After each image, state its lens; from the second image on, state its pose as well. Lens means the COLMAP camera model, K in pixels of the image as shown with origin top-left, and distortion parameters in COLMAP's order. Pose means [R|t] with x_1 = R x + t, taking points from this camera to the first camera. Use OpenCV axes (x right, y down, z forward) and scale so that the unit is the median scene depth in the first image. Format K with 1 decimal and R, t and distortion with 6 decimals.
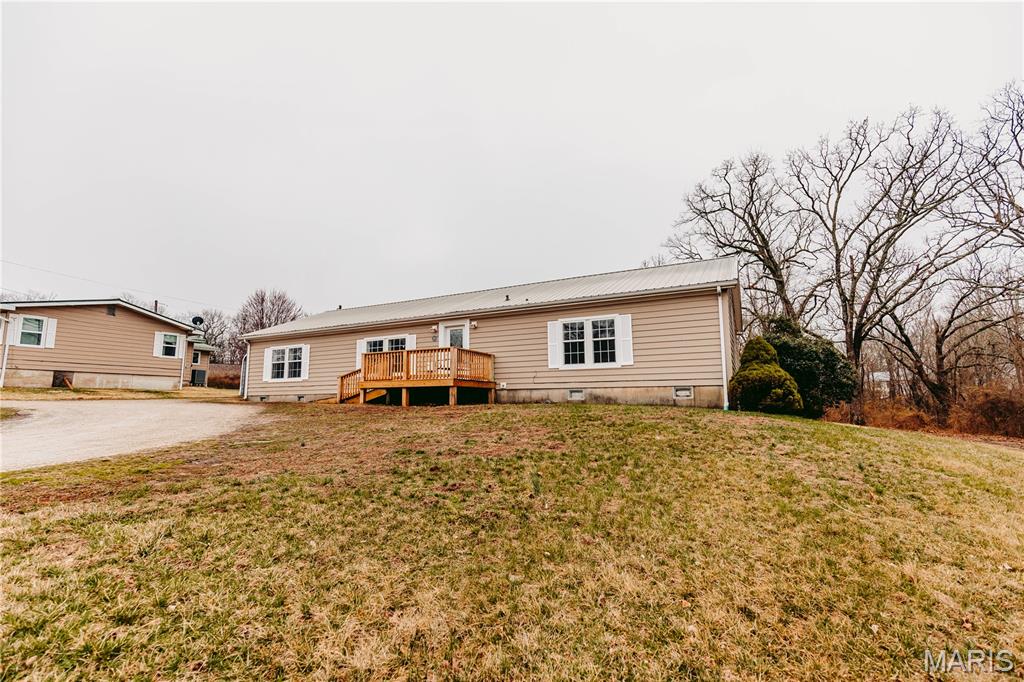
lens RADIAL K [[461.1, 0, 511.1], [0, 461.1, 349.2], [0, 0, 1]] dist [0.011807, -0.000535]
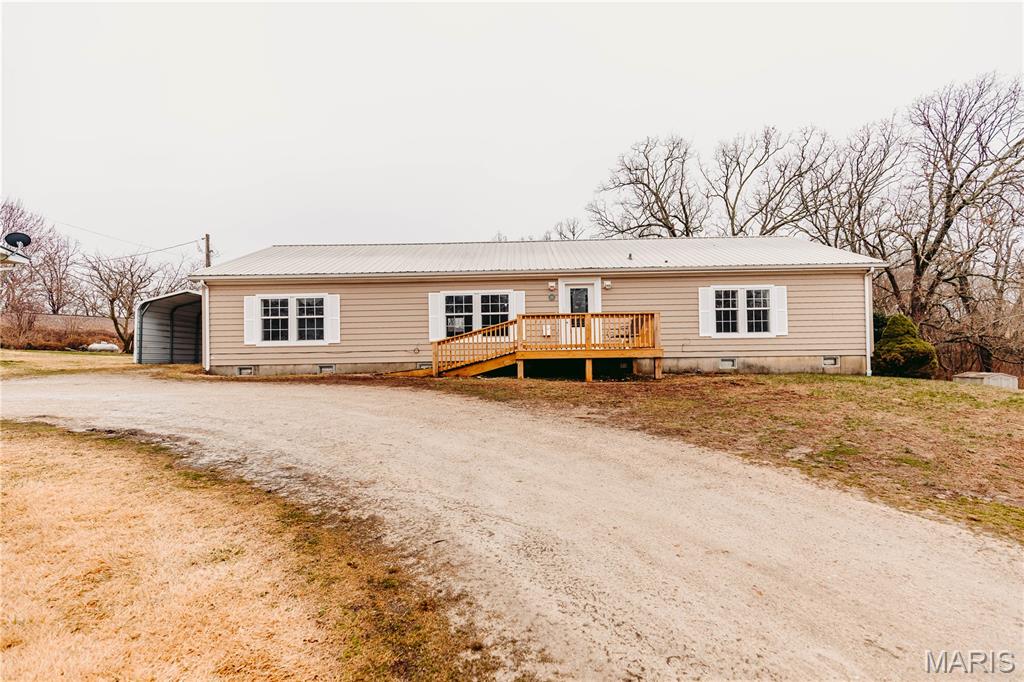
lens RADIAL K [[461.1, 0, 511.1], [0, 461.1, 349.2], [0, 0, 1]] dist [0.011807, -0.000535]
pose [[0.895693, -0.002871, 0.444664, -0.708274], [-0.041656, 0.995040, 0.090332, -0.002699], [-0.442718, -0.099433, 0.891131, 0.317075]]
